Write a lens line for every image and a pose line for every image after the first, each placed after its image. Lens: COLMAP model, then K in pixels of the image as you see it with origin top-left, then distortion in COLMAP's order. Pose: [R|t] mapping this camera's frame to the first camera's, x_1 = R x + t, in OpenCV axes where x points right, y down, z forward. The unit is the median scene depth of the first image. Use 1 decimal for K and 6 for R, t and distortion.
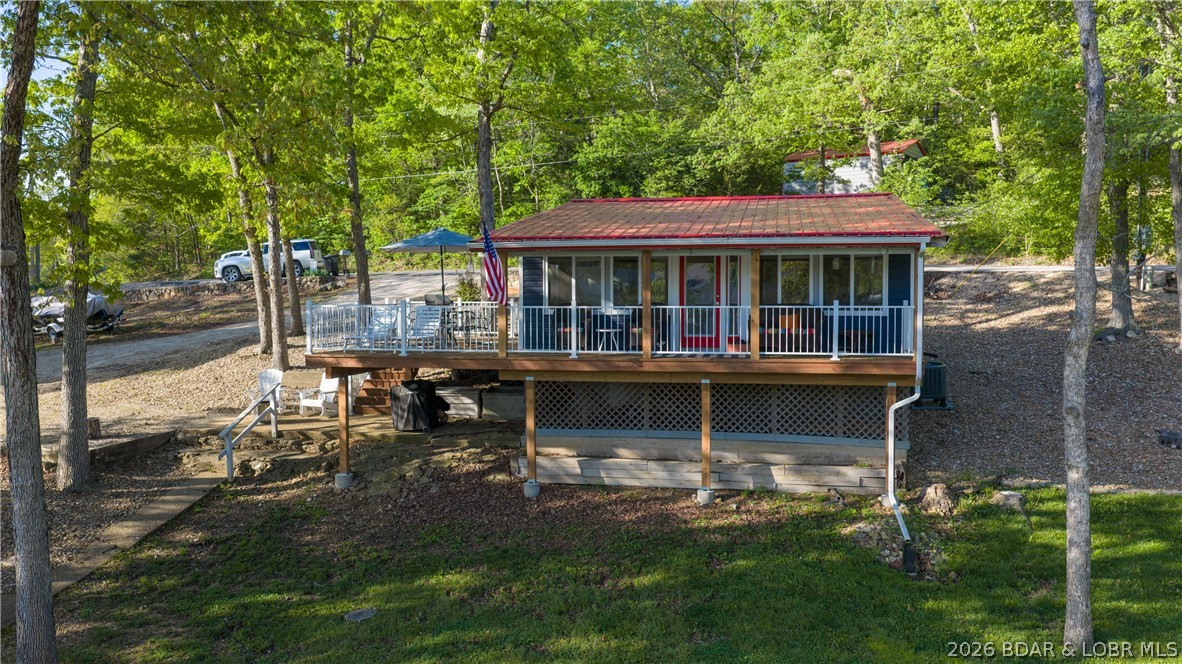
lens RADIAL K [[981.4, 0, 591.0], [0, 981.4, 332.0], [0, 0, 1]] dist [0.055549, -0.110298]
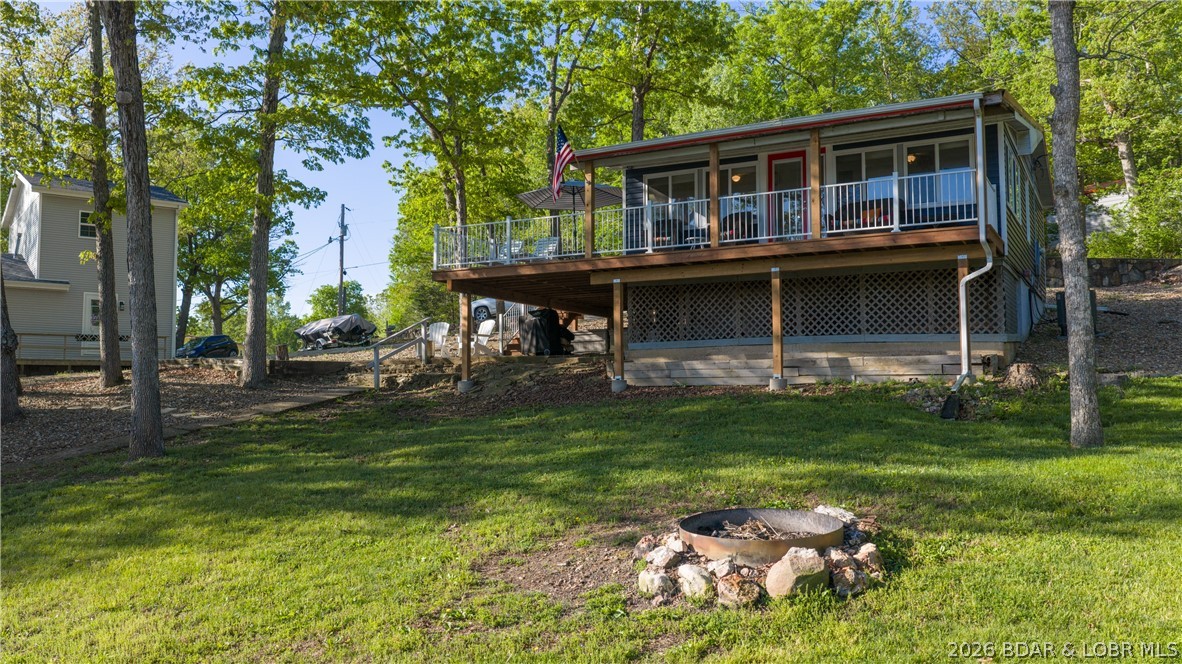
lens RADIAL K [[981.4, 0, 591.0], [0, 981.4, 332.0], [0, 0, 1]] dist [0.055549, -0.110298]
pose [[0.951444, -0.021806, -0.307049, 0.227035], [-0.014496, 0.993207, -0.115454, 0.216153], [0.307481, 0.114299, 0.944665, -0.010569]]
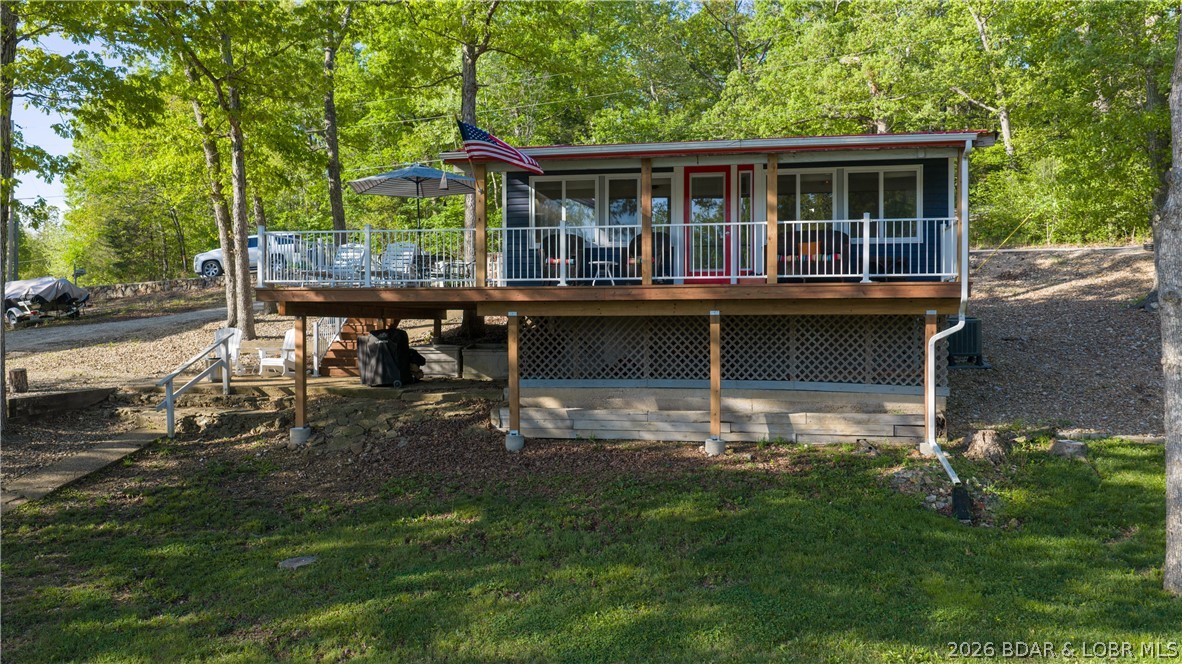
lens RADIAL K [[977.9, 0, 591.0], [0, 977.9, 332.0], [0, 0, 1]] dist [0.054704, -0.102463]
pose [[0.999999, 0.000861, -0.000769, 0.007613], [-0.000889, 0.999310, -0.037123, 0.091432], [0.000736, 0.037123, 0.999310, 0.127684]]
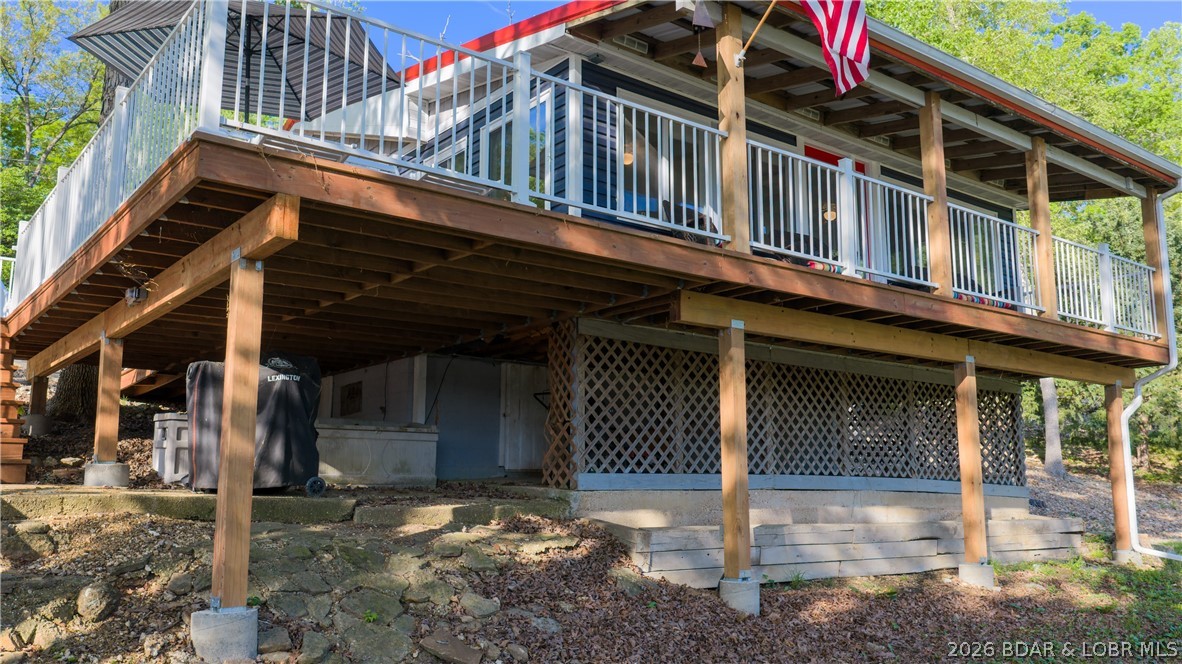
lens RADIAL K [[981.4, 0, 591.0], [0, 981.4, 332.0], [0, 0, 1]] dist [0.055549, -0.110298]
pose [[0.658389, 0.126109, 0.742038, -0.399900], [0.032753, 0.980130, -0.195634, 0.125947], [-0.751964, 0.153107, 0.641177, 0.740643]]
